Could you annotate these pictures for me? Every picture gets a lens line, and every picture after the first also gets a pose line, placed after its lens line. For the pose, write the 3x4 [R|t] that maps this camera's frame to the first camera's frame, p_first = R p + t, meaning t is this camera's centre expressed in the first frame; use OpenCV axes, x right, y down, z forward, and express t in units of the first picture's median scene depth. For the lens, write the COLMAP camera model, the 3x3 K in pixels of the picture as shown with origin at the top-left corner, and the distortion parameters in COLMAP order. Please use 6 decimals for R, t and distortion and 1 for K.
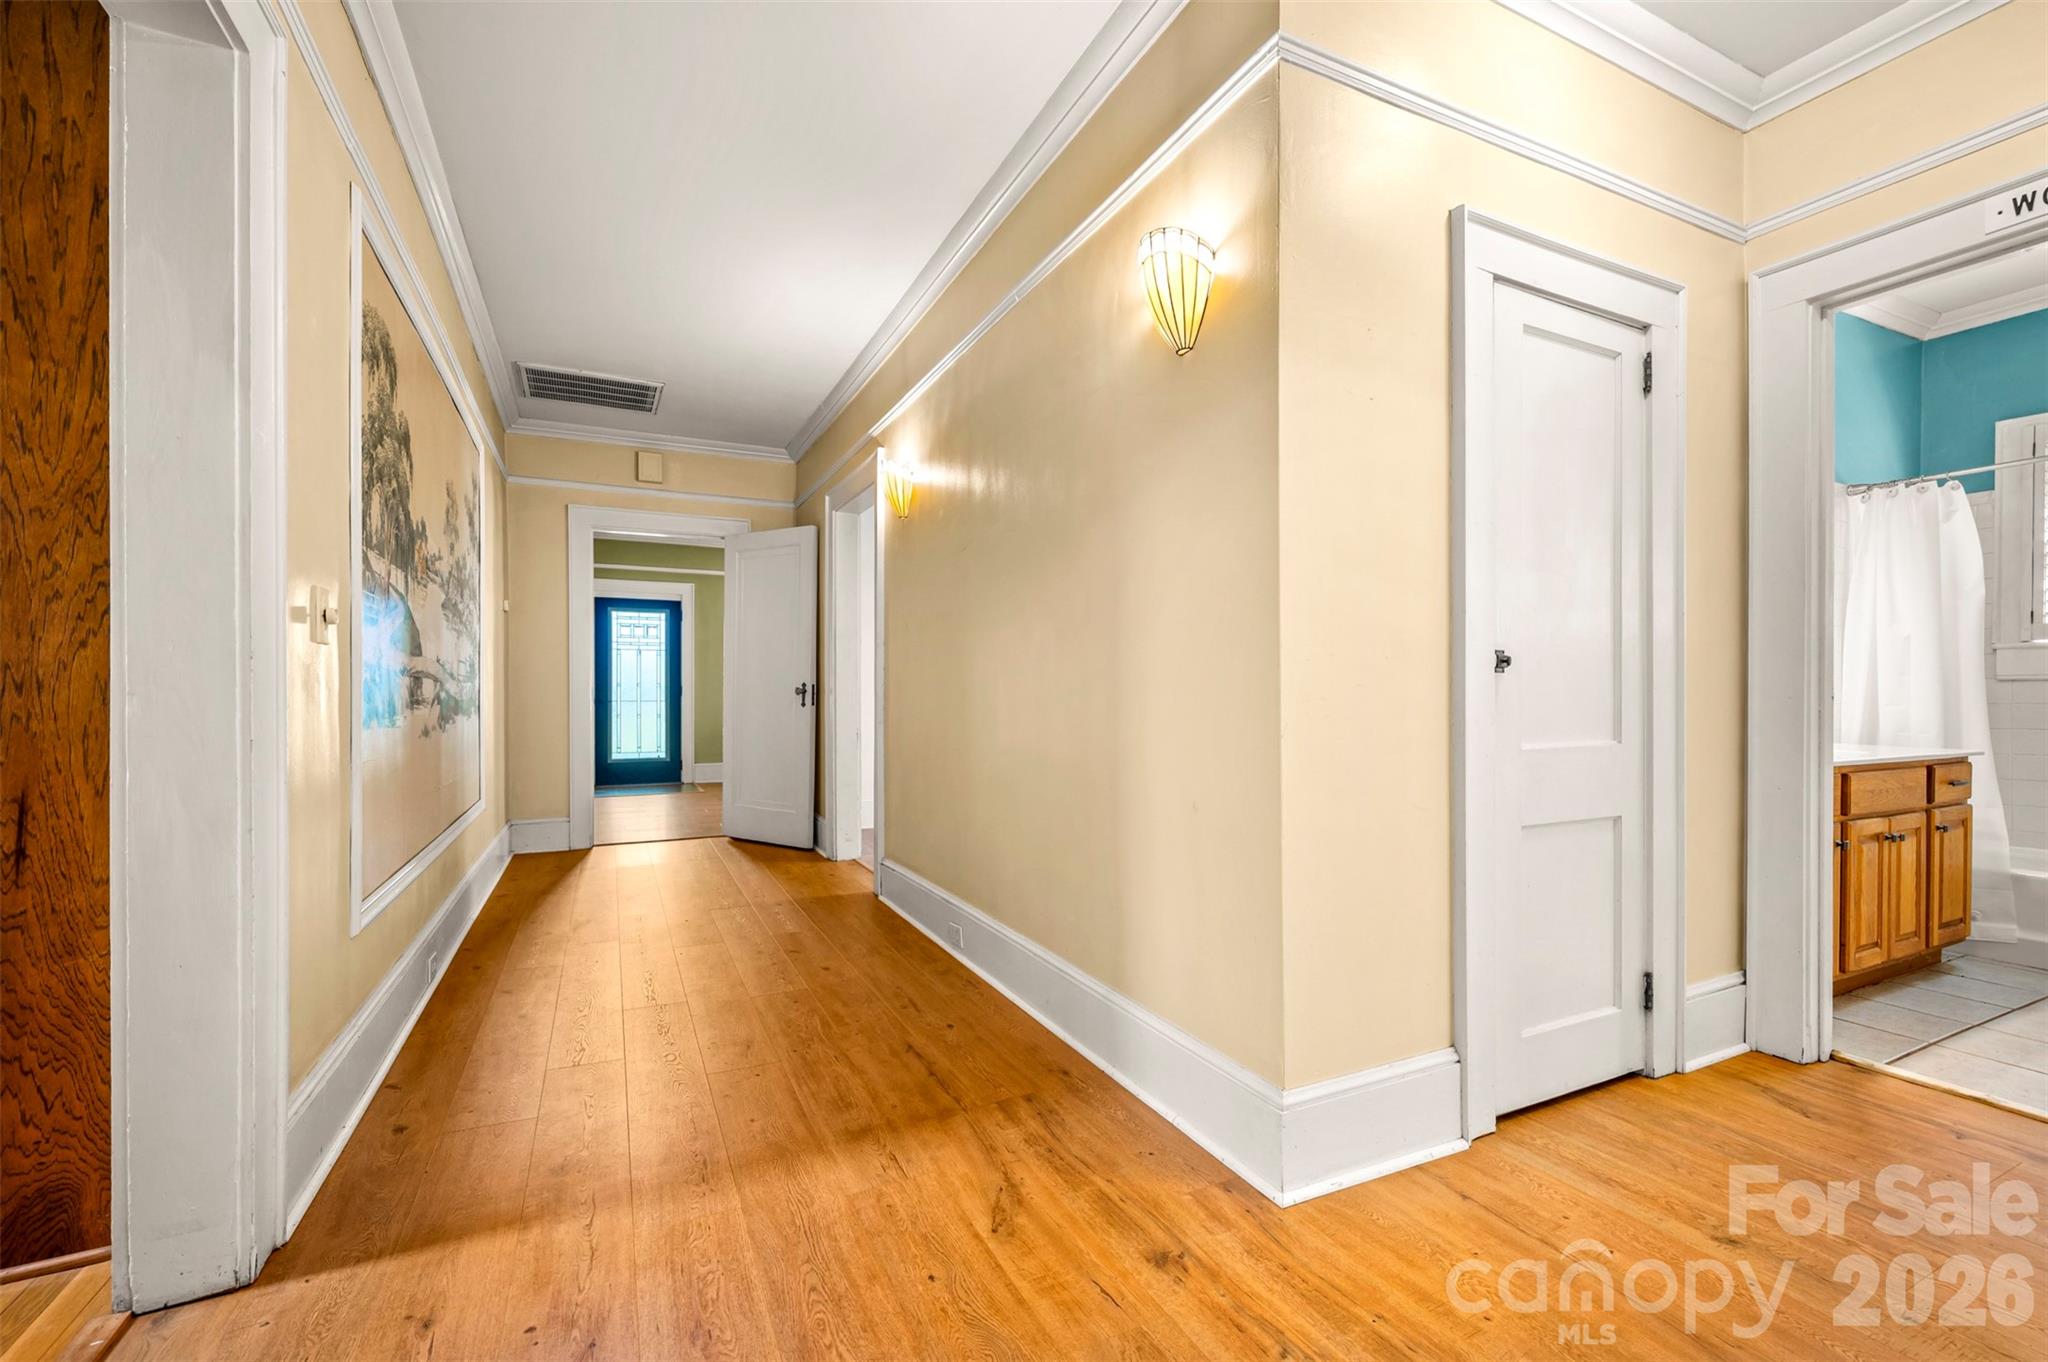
lens RADIAL K [[876.0, 0, 1024.0], [0, 876.0, 681.0], [0, 0, 1]] dist [0.000154, 0.000059]
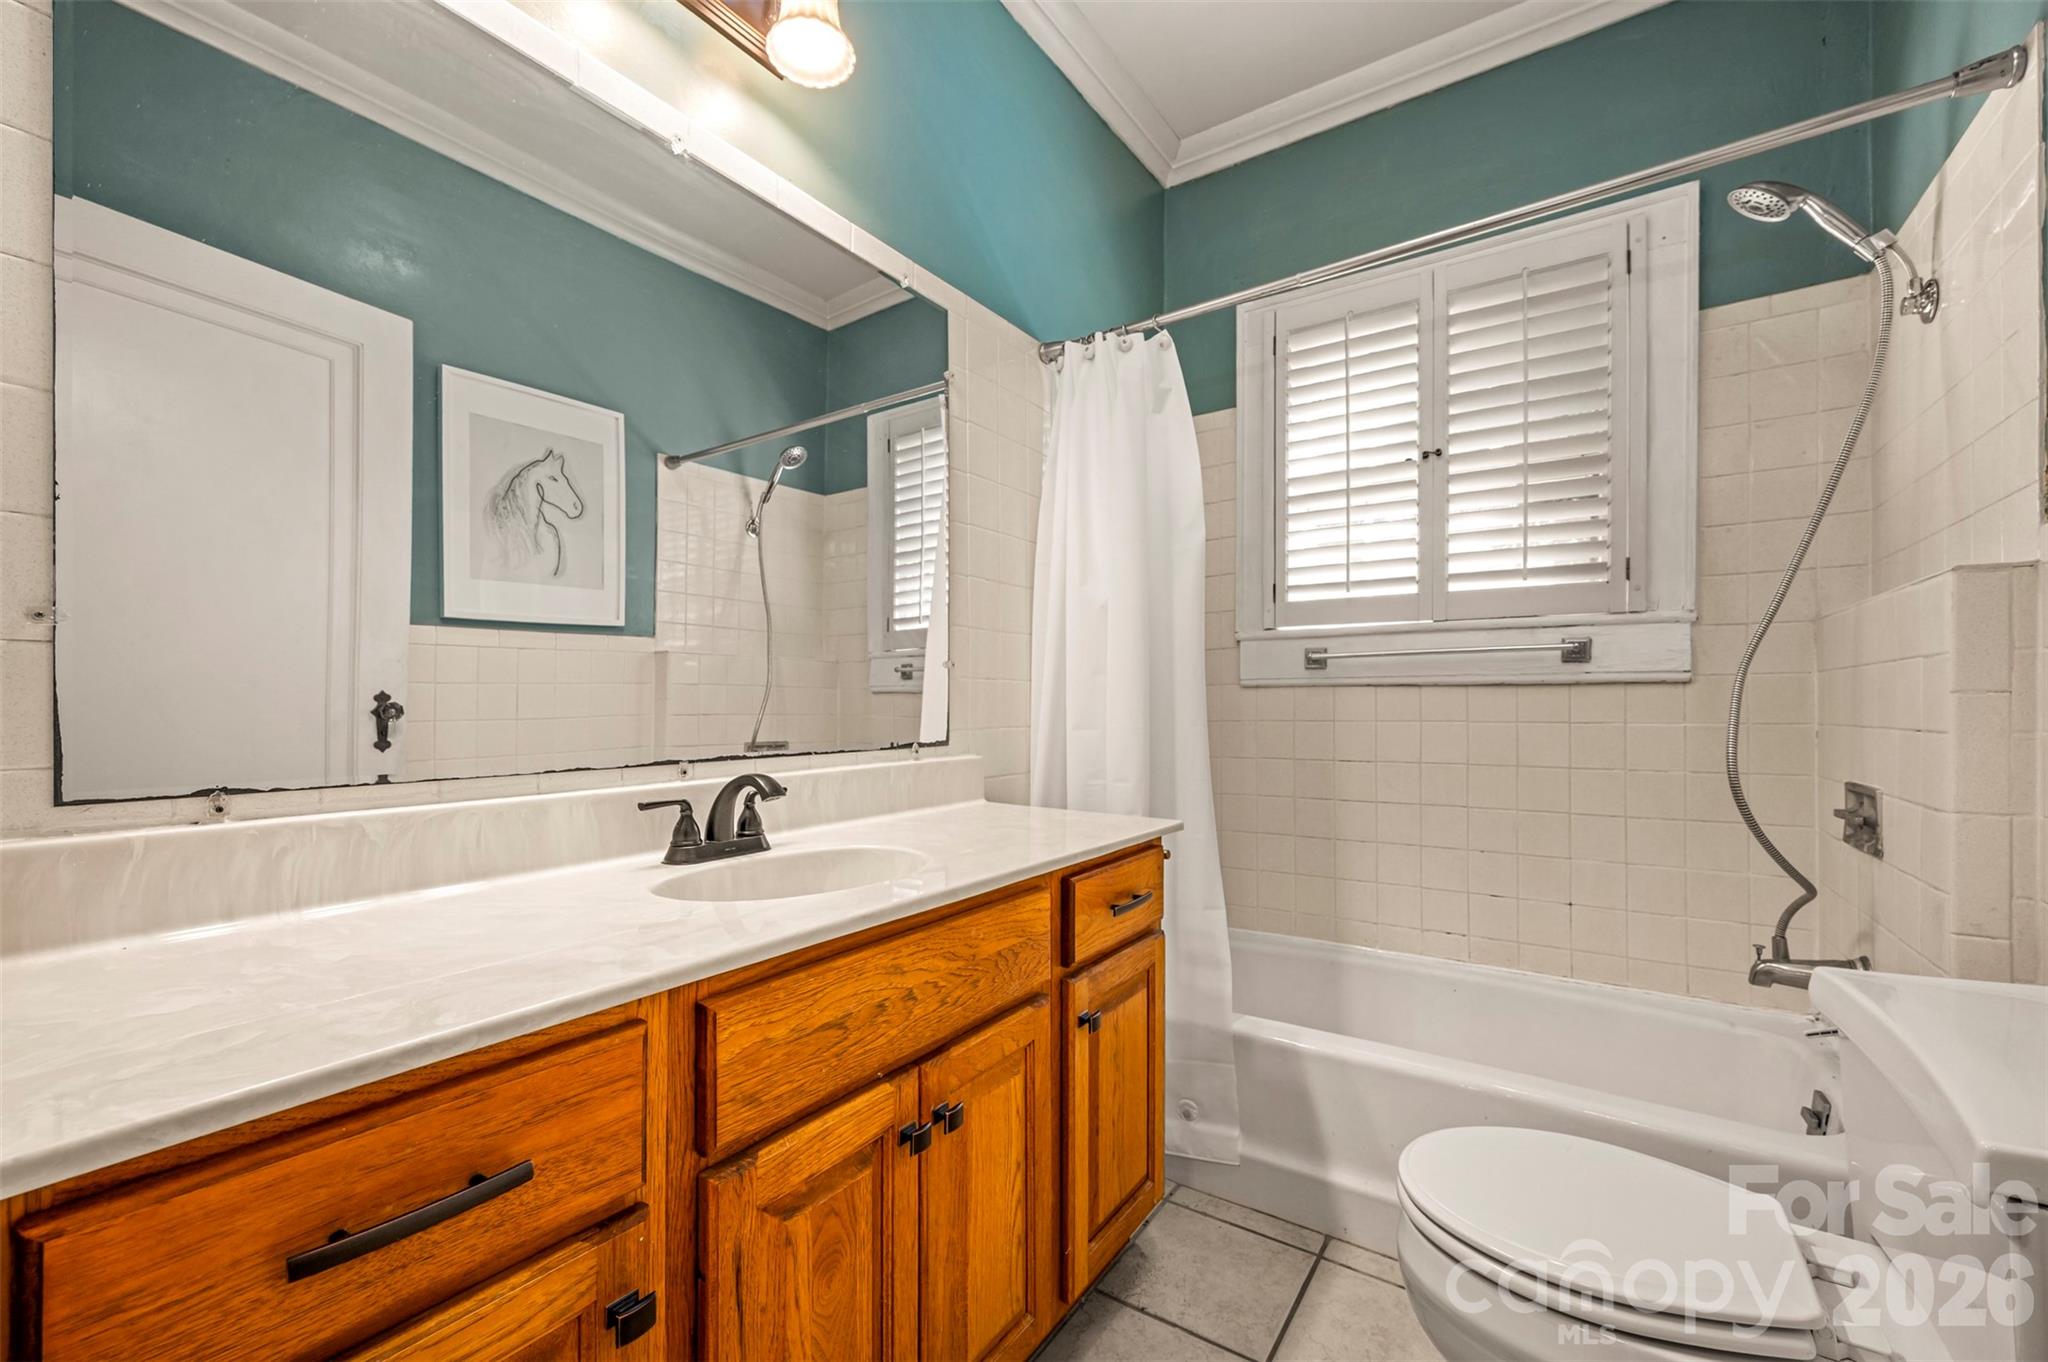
lens RADIAL K [[821.9, 0, 1024.0], [0, 821.9, 681.0], [0, 0, 1]] dist [-0.000317, -0.000072]
pose [[0.874779, 0.007435, 0.484464, 0.792653], [-0.000236, 0.999889, -0.014919, 0.005756], [-0.484521, 0.012937, 0.874684, 0.634634]]
